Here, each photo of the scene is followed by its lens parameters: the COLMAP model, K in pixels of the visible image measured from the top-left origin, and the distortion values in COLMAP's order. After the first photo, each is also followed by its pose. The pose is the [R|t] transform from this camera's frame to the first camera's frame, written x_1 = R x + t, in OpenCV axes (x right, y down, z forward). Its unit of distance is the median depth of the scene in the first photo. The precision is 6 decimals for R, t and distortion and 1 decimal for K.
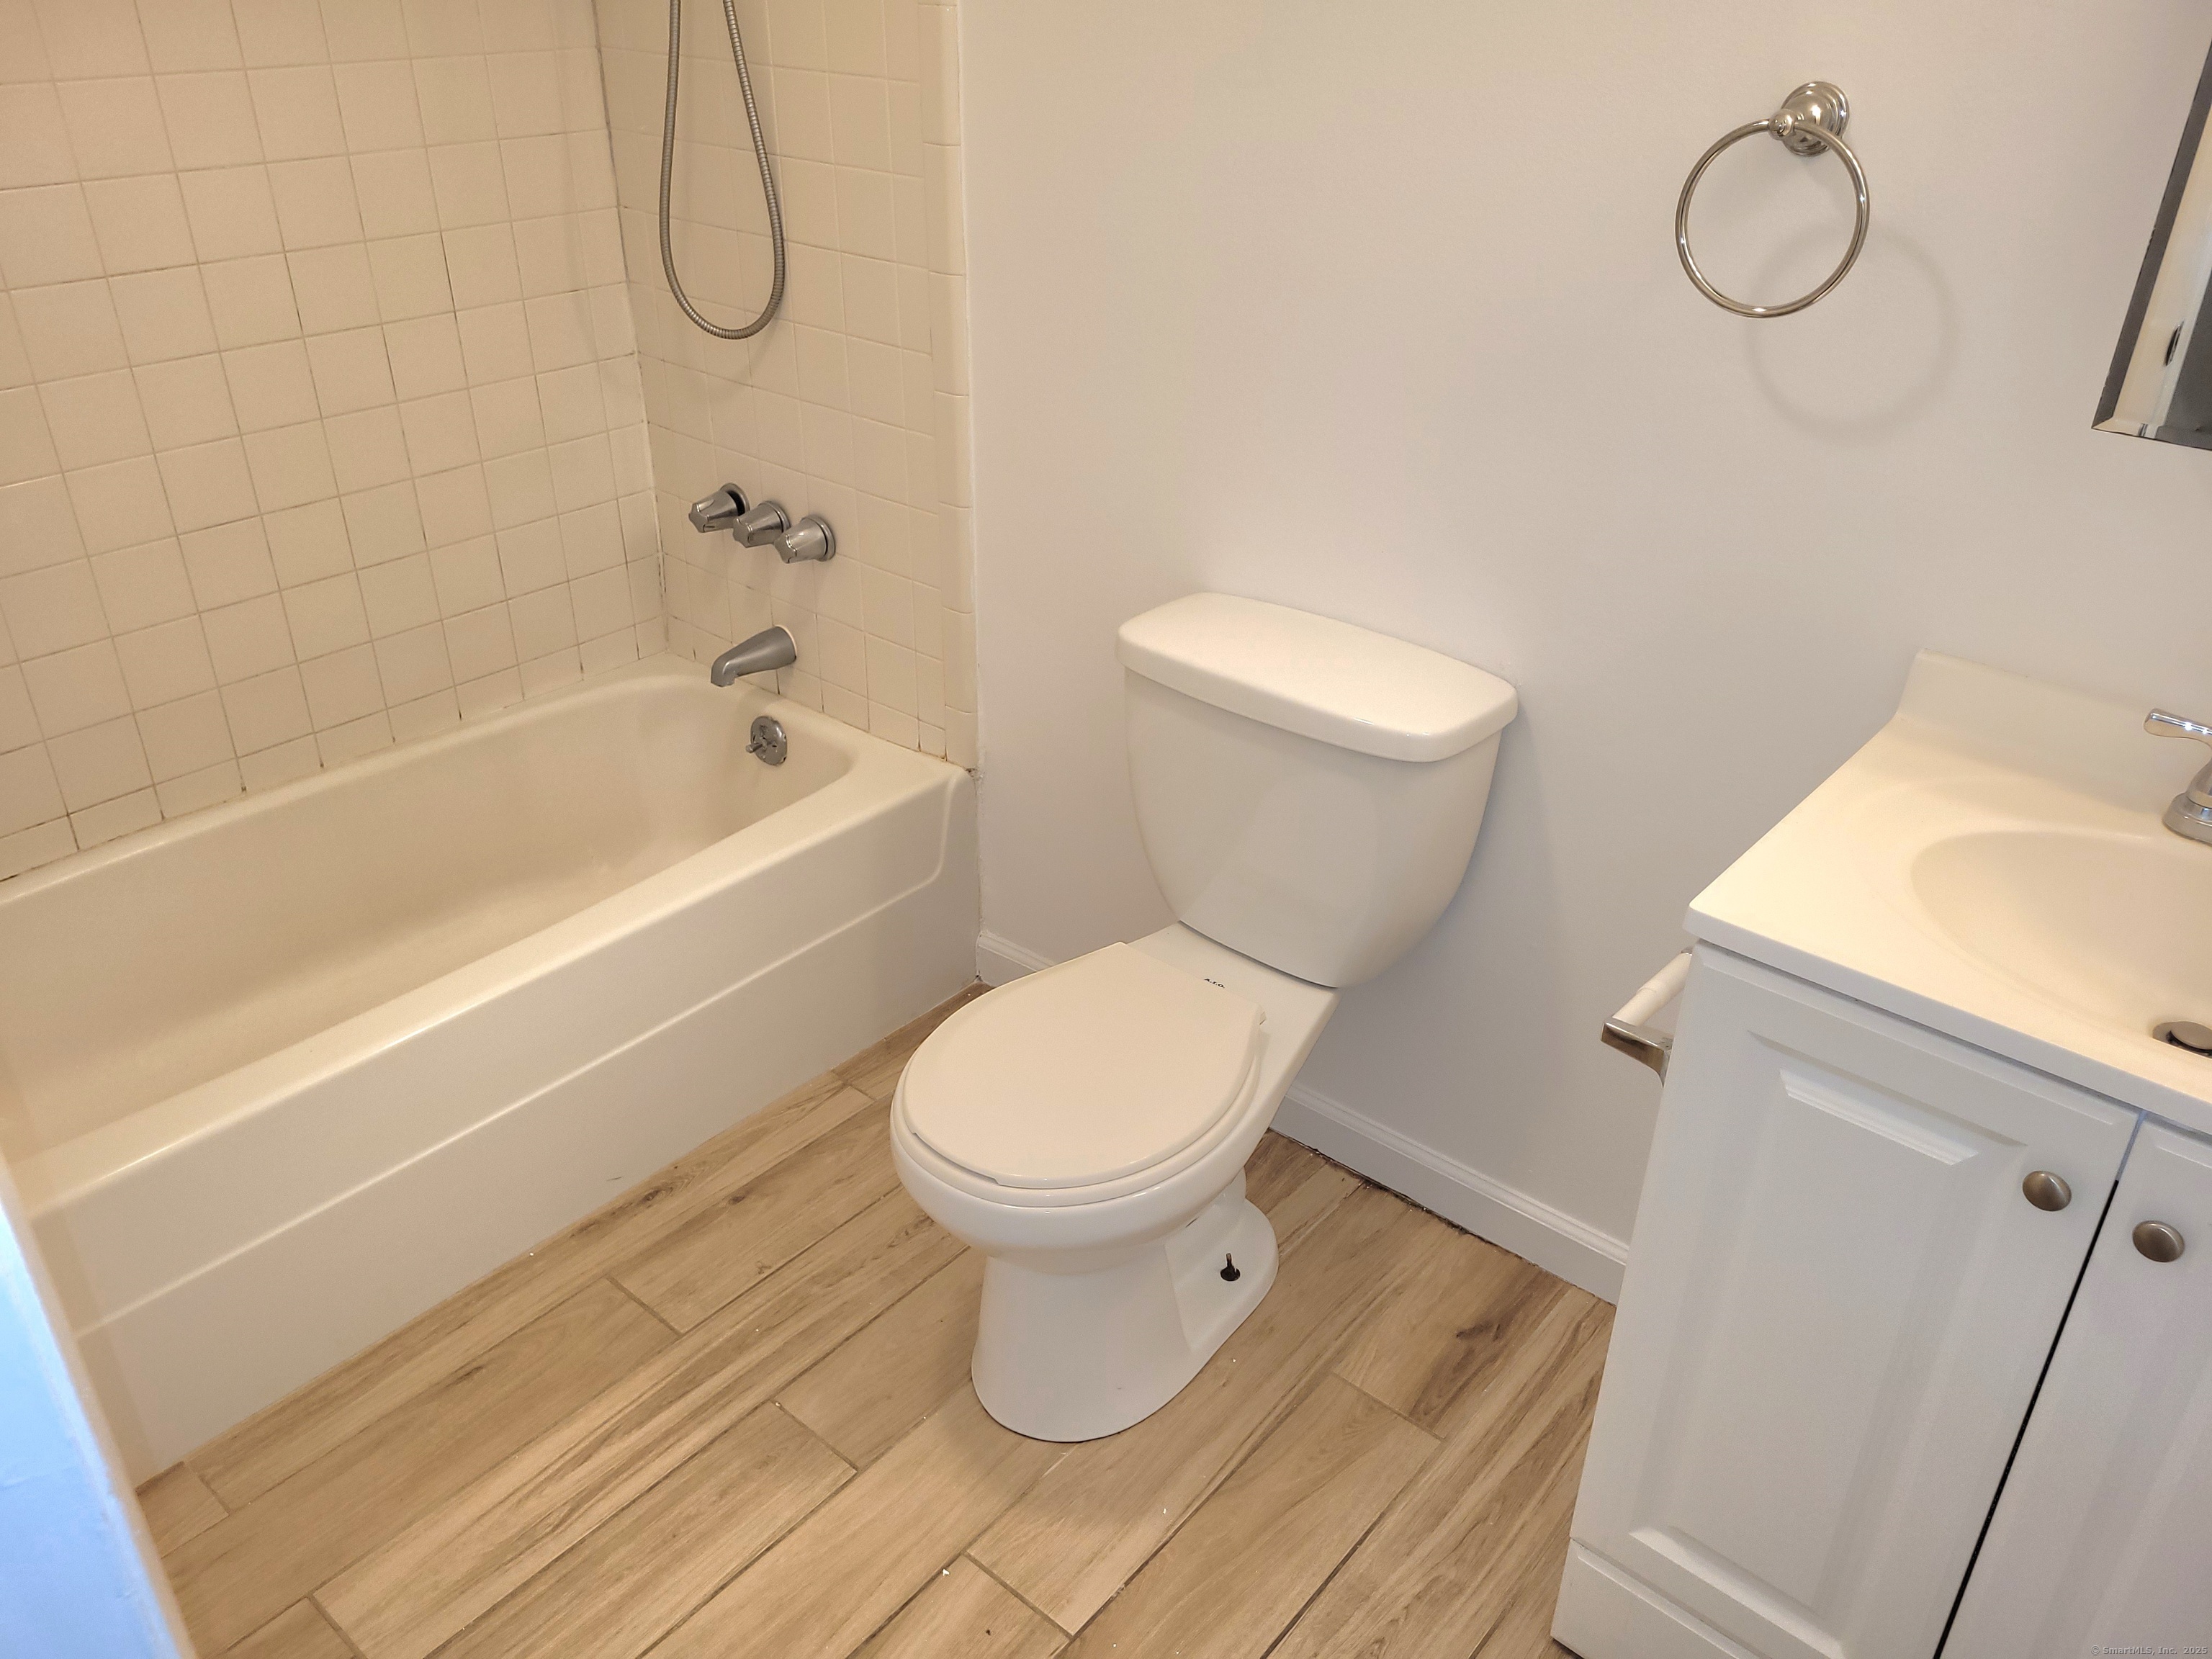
lens RADIAL K [[1673.6, 0, 1105.3], [0, 1673.6, 823.8], [0, 0, 1]] dist [0.002001, -0.001289]
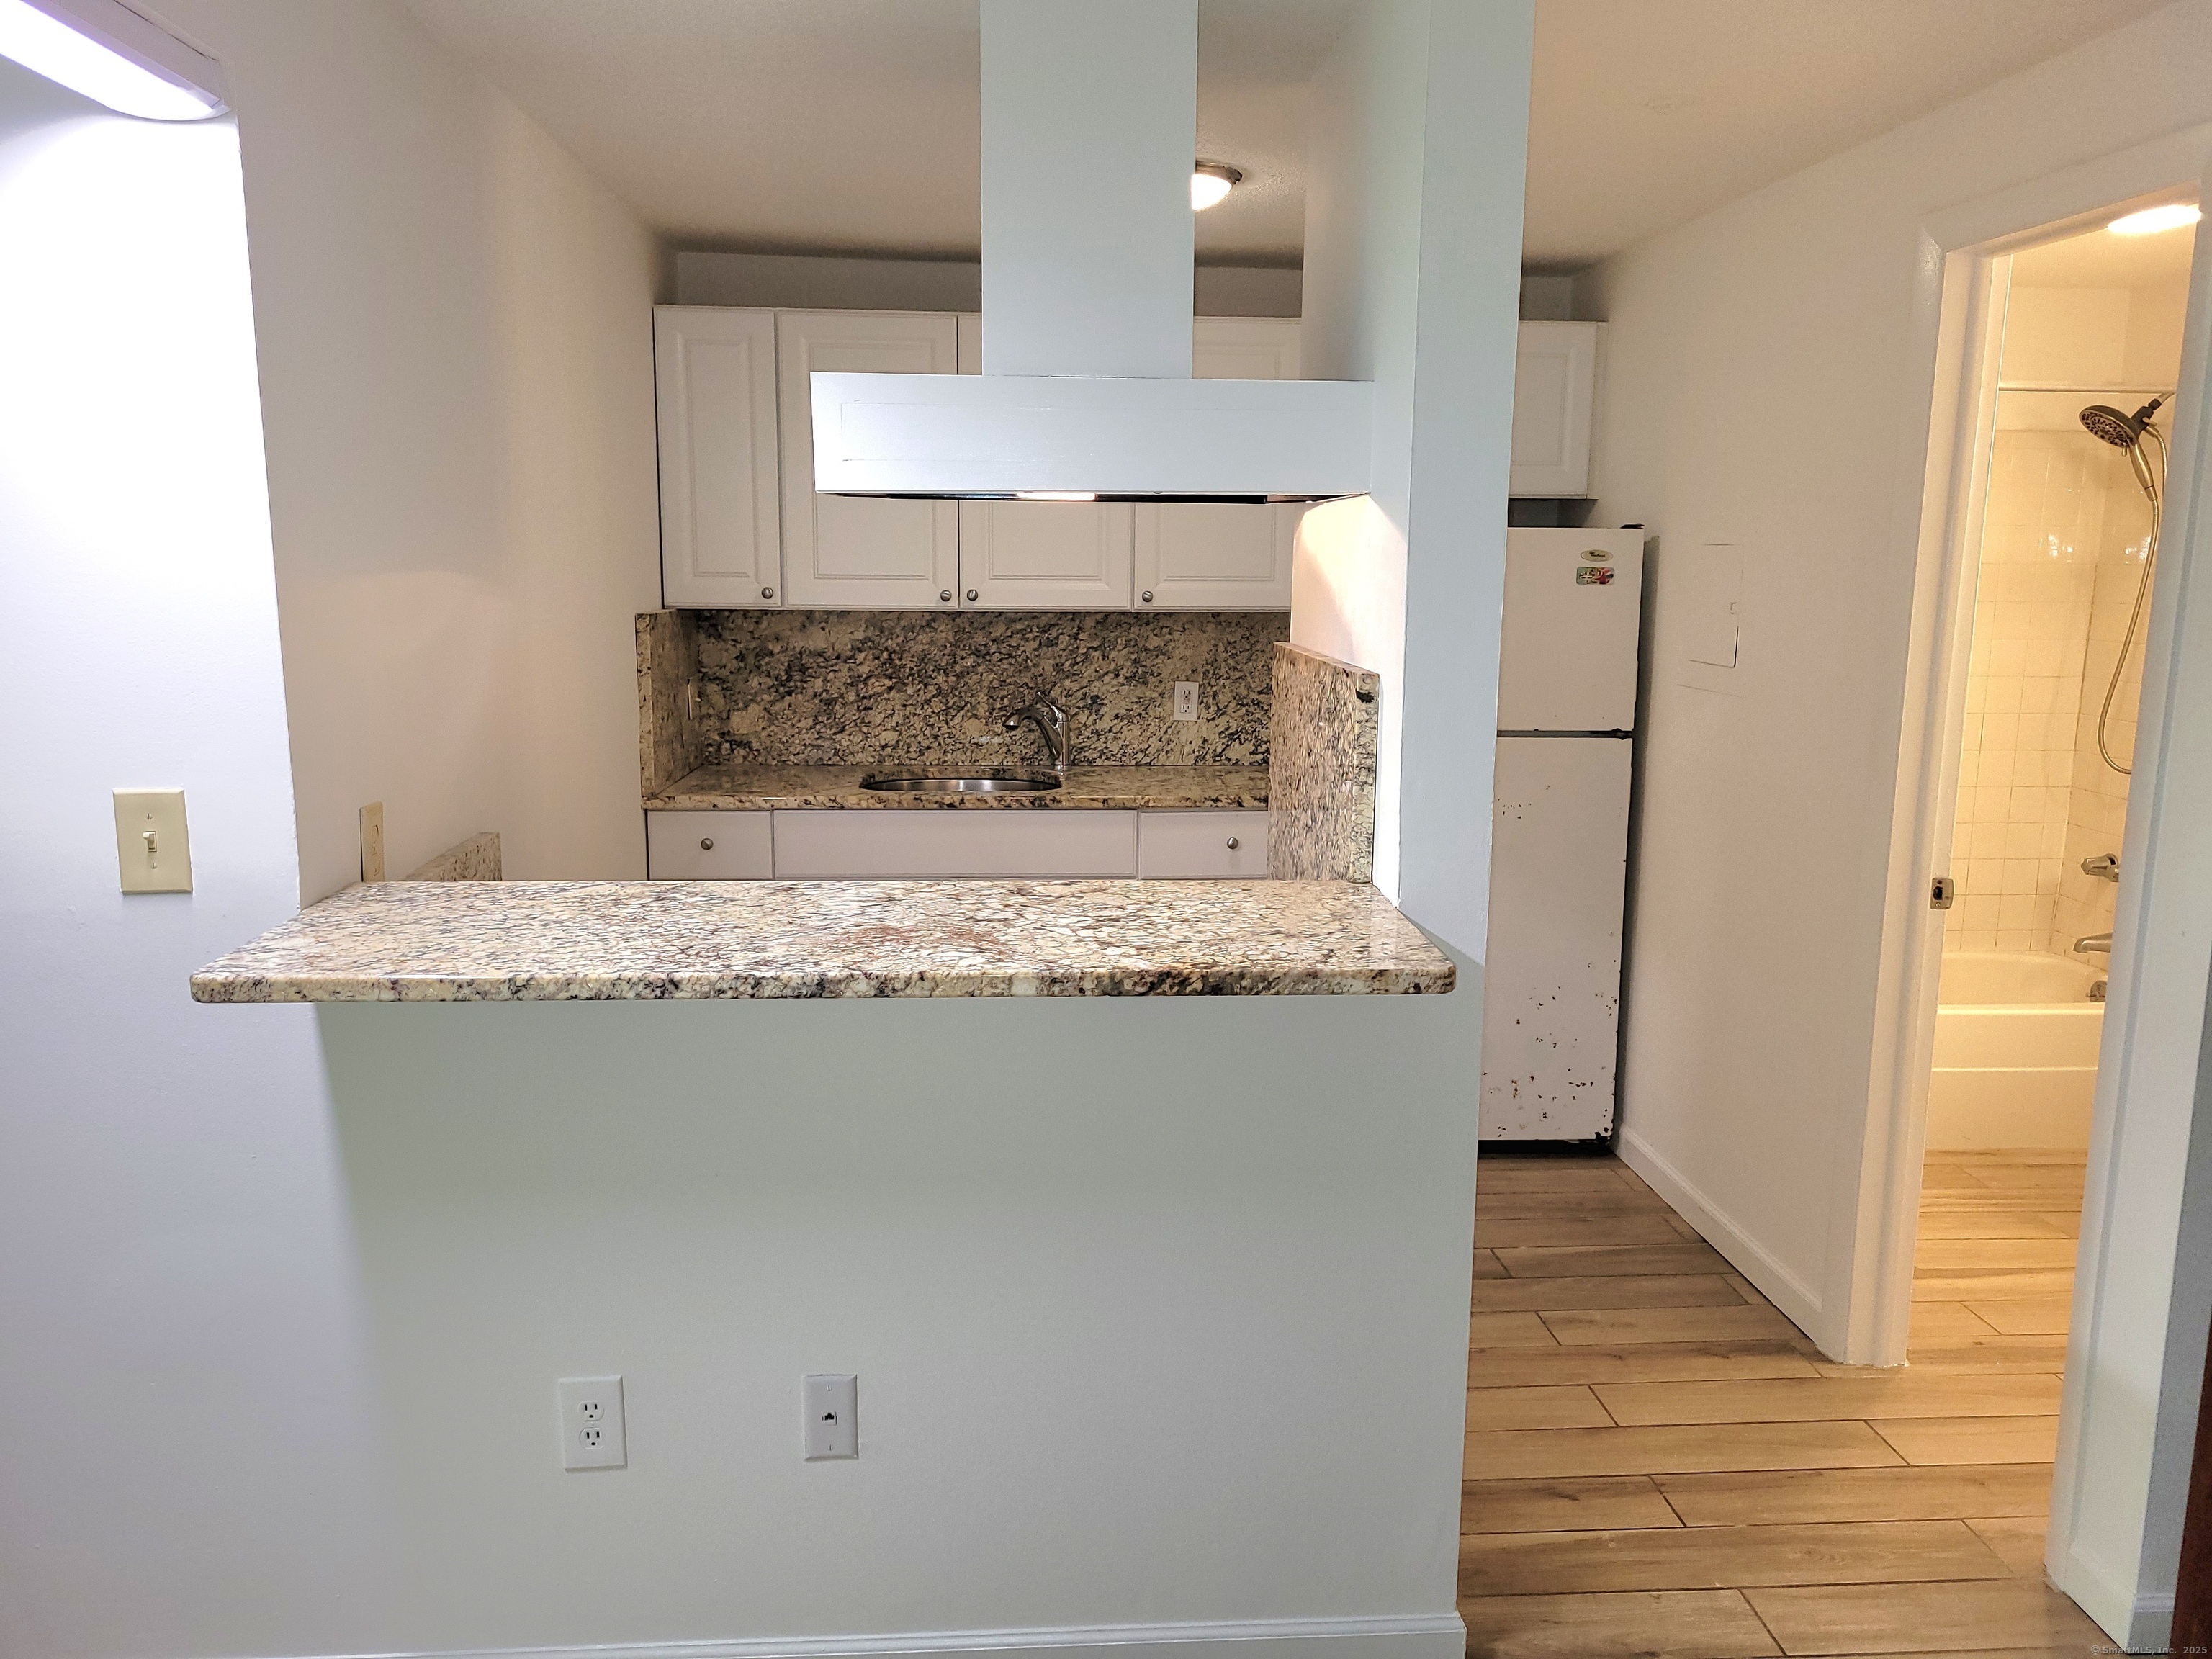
lens RADIAL K [[1673.6, 0, 1107.5], [0, 1673.6, 829.7], [0, 0, 1]] dist [0.002001, -0.001289]
pose [[0.705516, 0.115852, -0.699160, 0.295279], [-0.345439, 0.917633, -0.196526, 0.534172], [0.618804, 0.380169, 0.687425, -1.004076]]
